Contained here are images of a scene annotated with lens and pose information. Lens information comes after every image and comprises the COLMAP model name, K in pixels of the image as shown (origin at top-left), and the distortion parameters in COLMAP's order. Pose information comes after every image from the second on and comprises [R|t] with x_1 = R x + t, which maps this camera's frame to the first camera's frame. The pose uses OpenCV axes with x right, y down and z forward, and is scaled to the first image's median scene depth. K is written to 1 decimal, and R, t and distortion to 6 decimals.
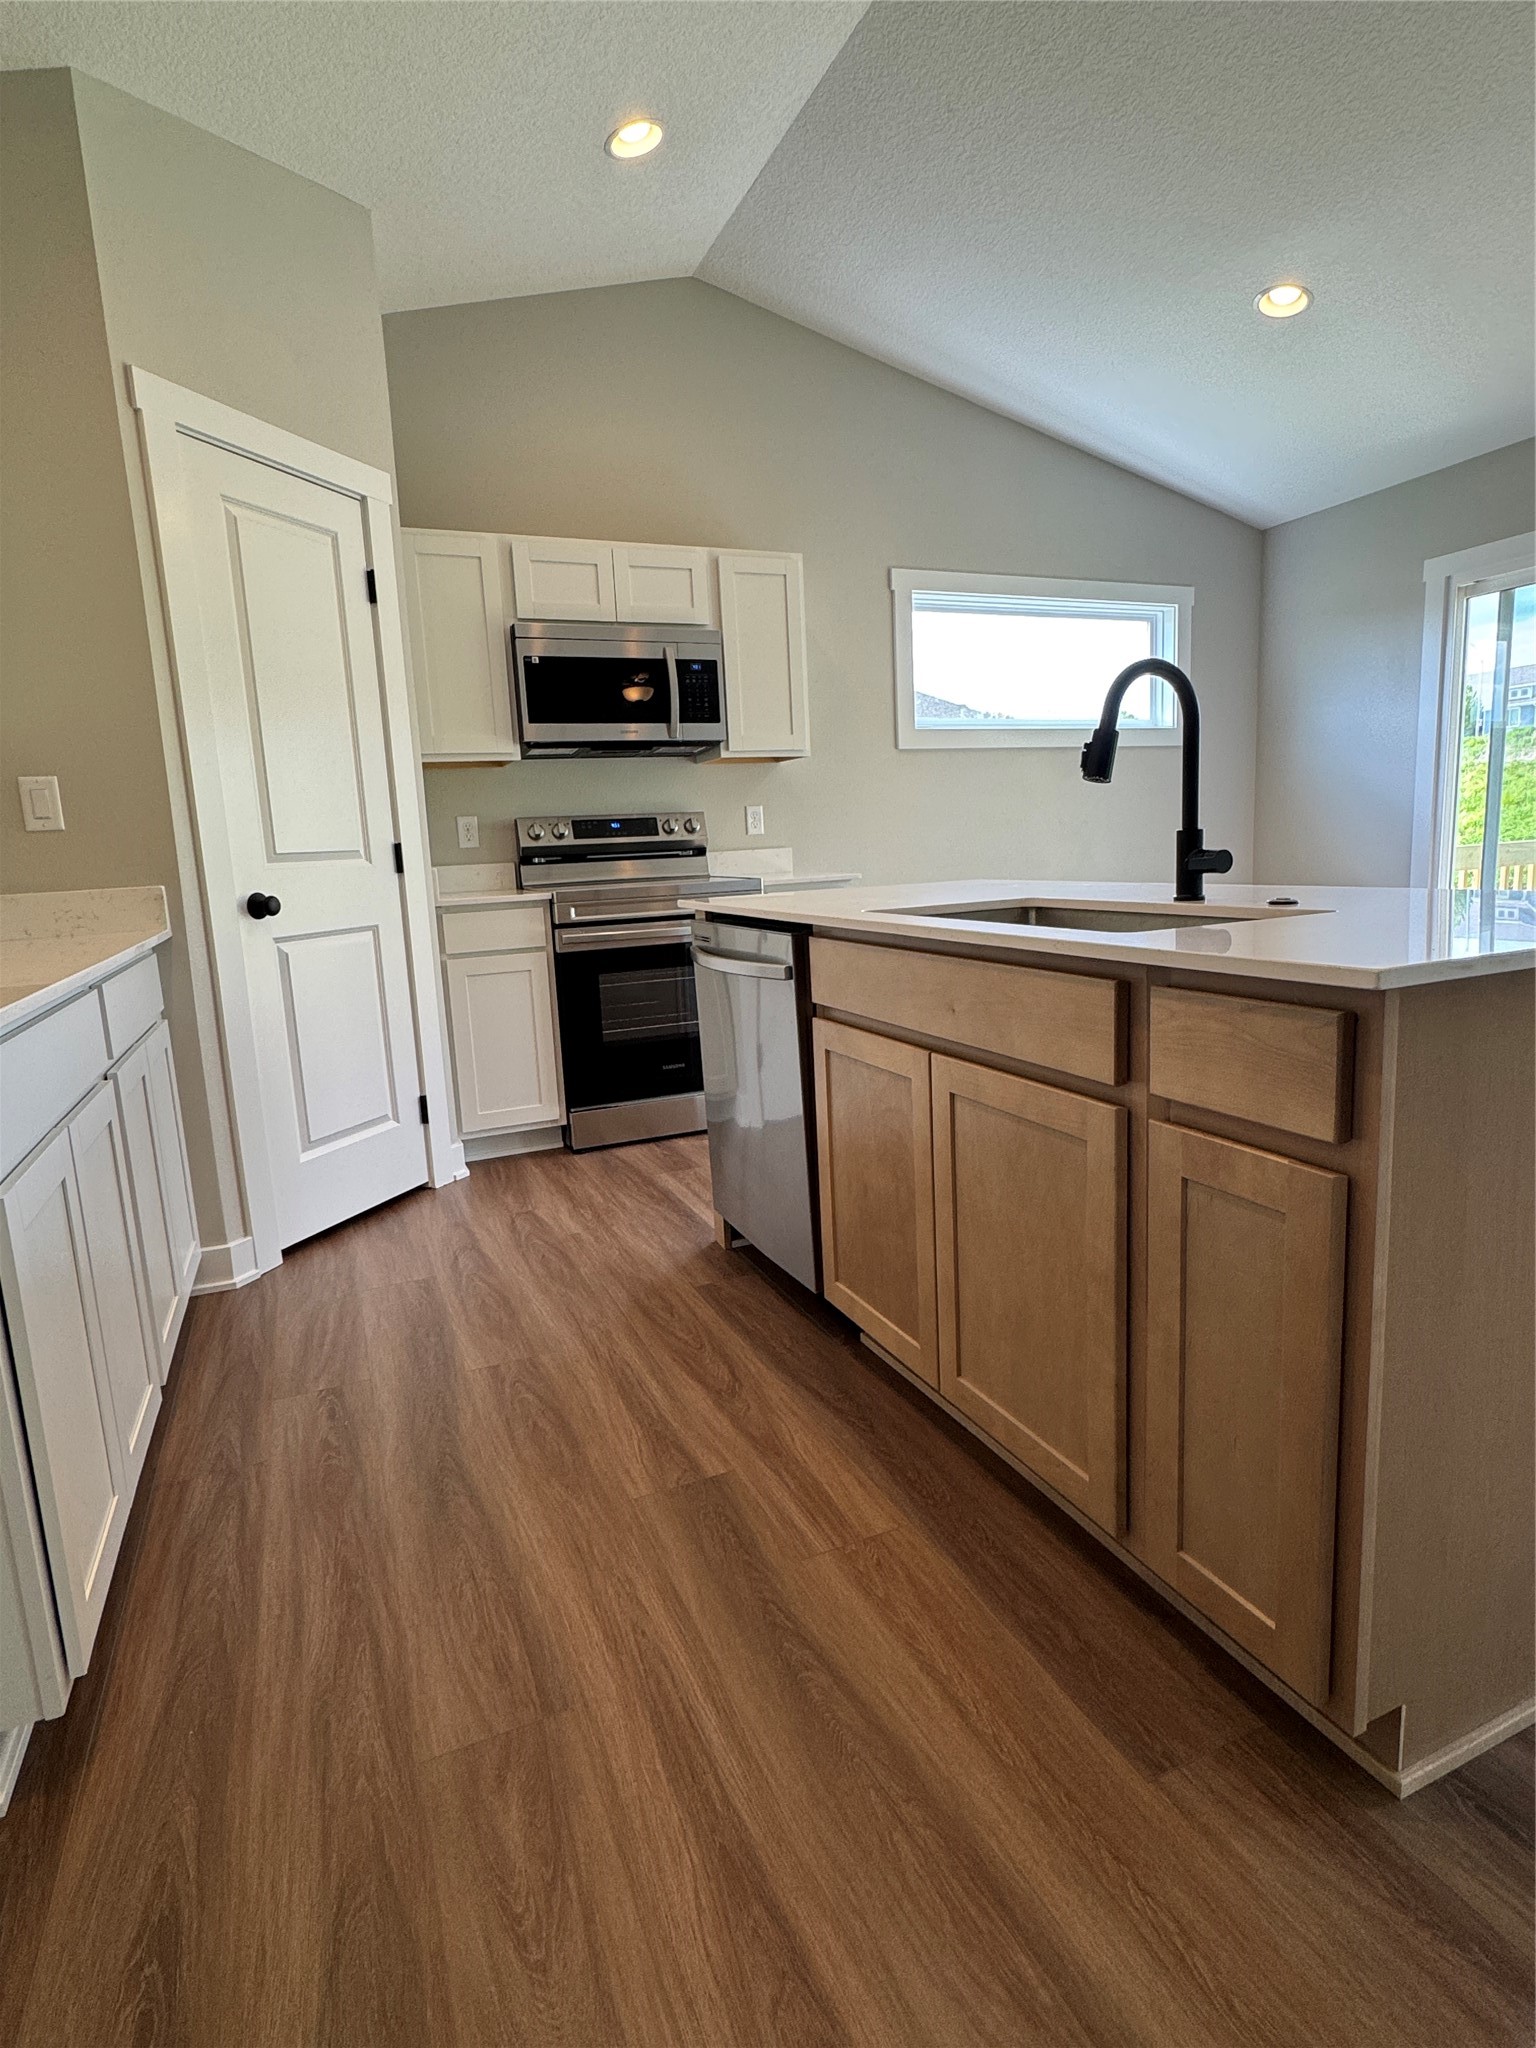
lens RADIAL K [[1045.9, 0, 757.3], [0, 1045.9, 1017.8], [0, 0, 1]] dist [-0.004458, -0.002808]
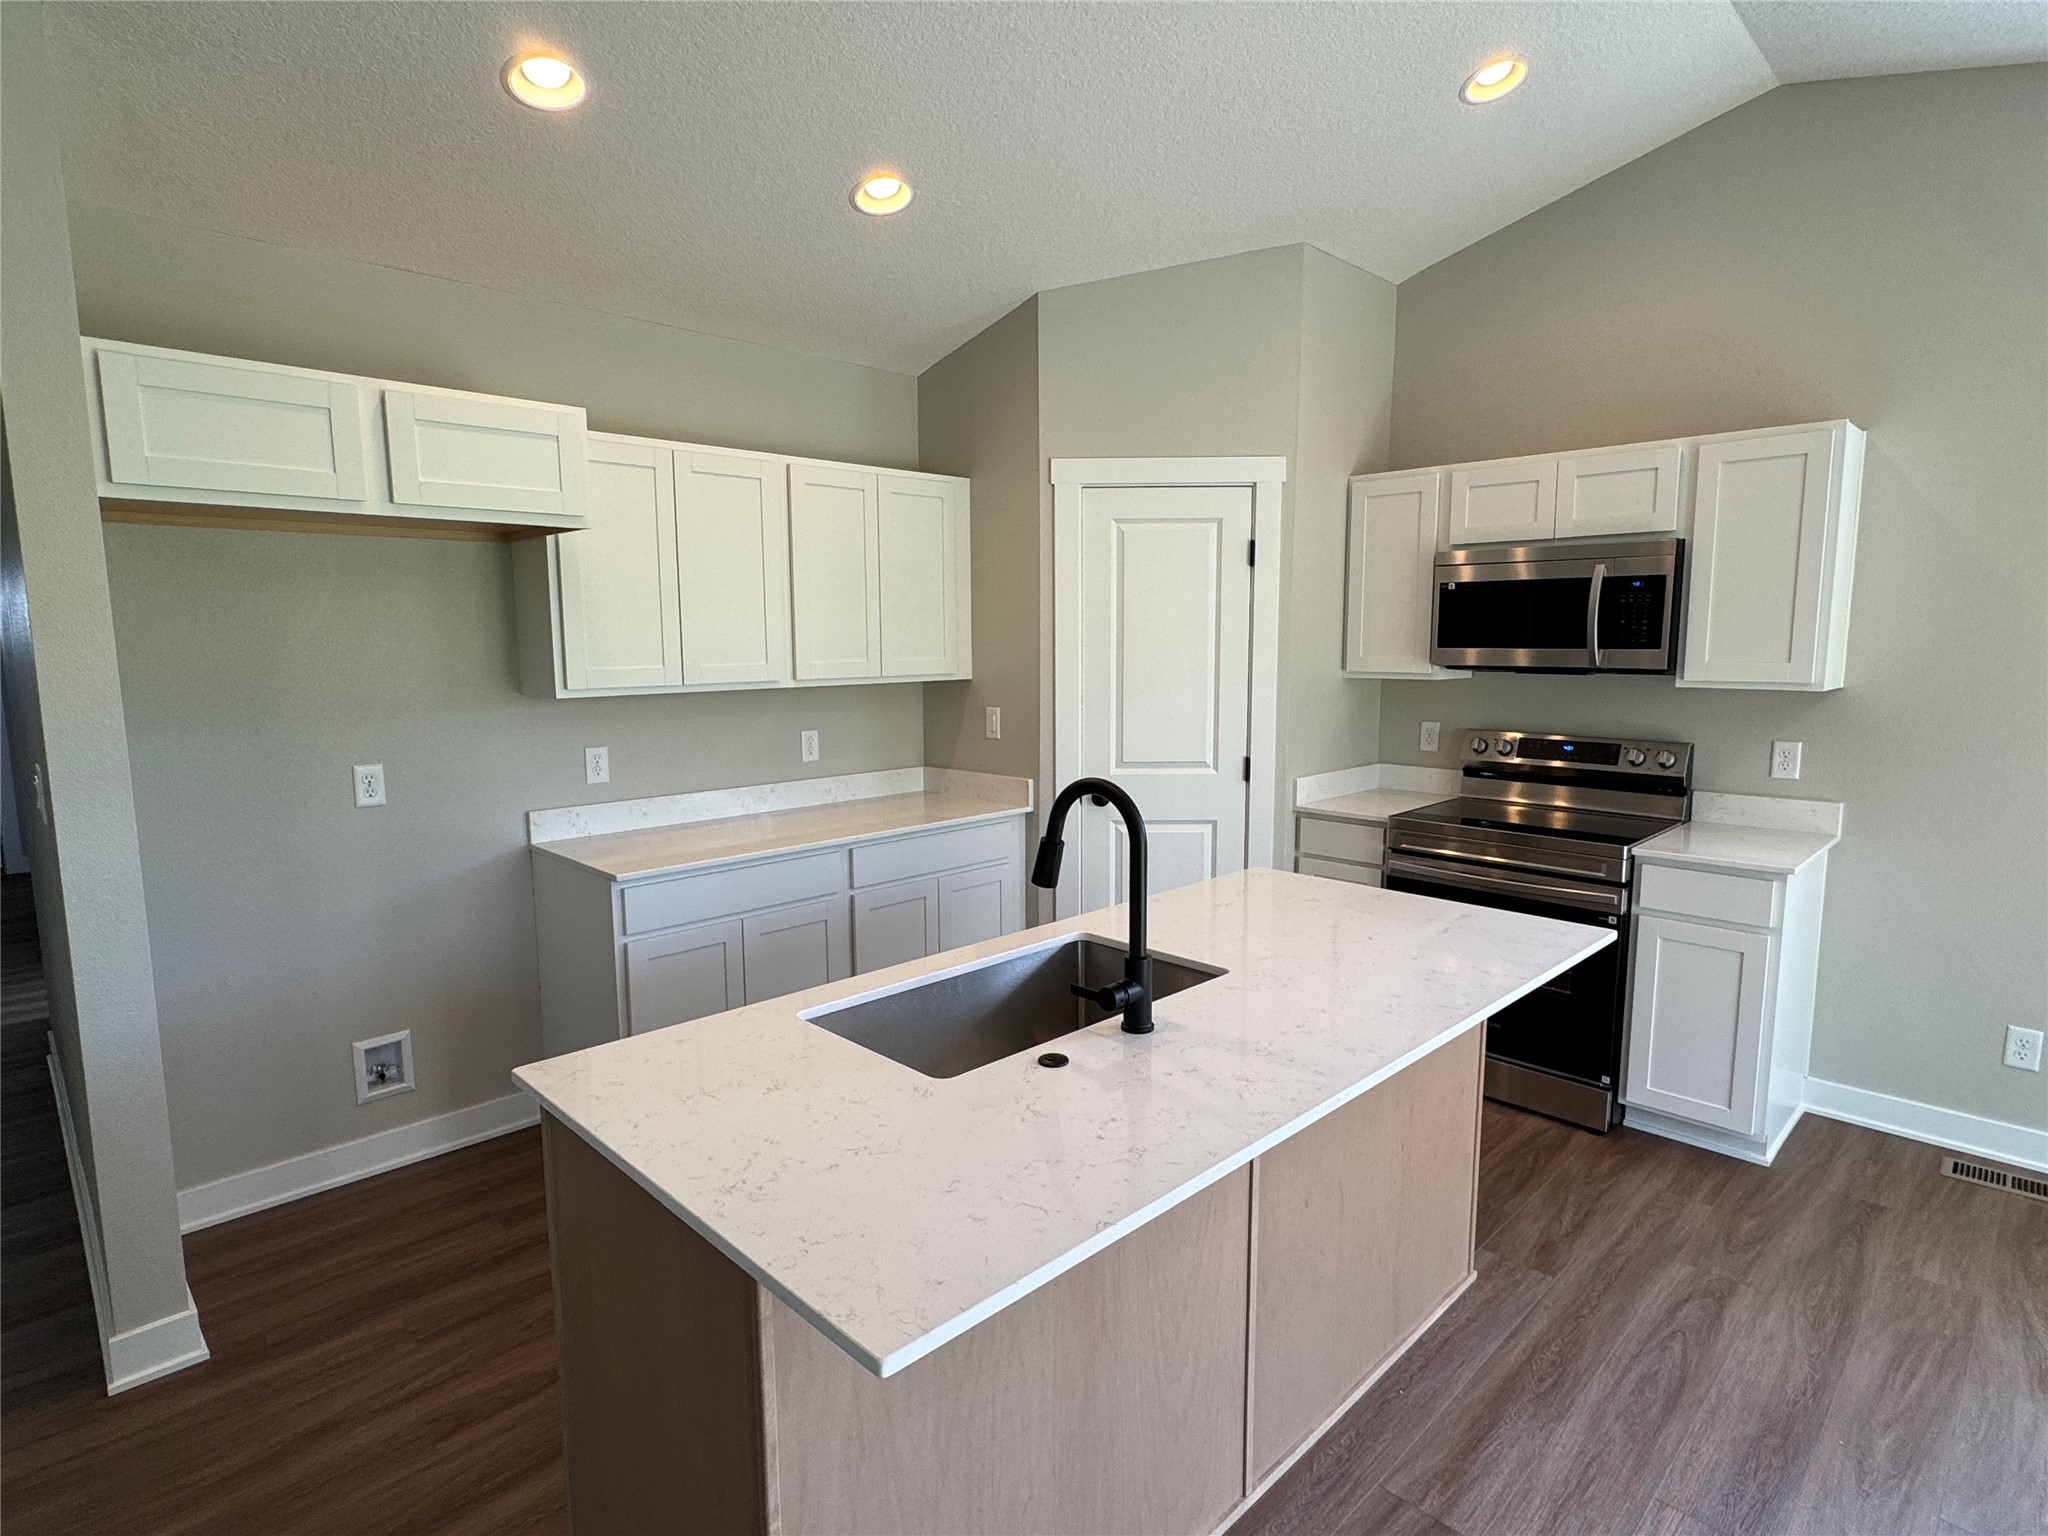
lens RADIAL K [[1045.9, 0, 1037.4], [0, 1045.9, 769.7], [0, 0, 1]] dist [-0.004458, -0.002808]
pose [[0.381832, 0.164225, -0.909524, 0.576425], [-0.167348, 0.980106, 0.106714, -0.207337], [0.908955, 0.111460, 0.401718, 0.246809]]
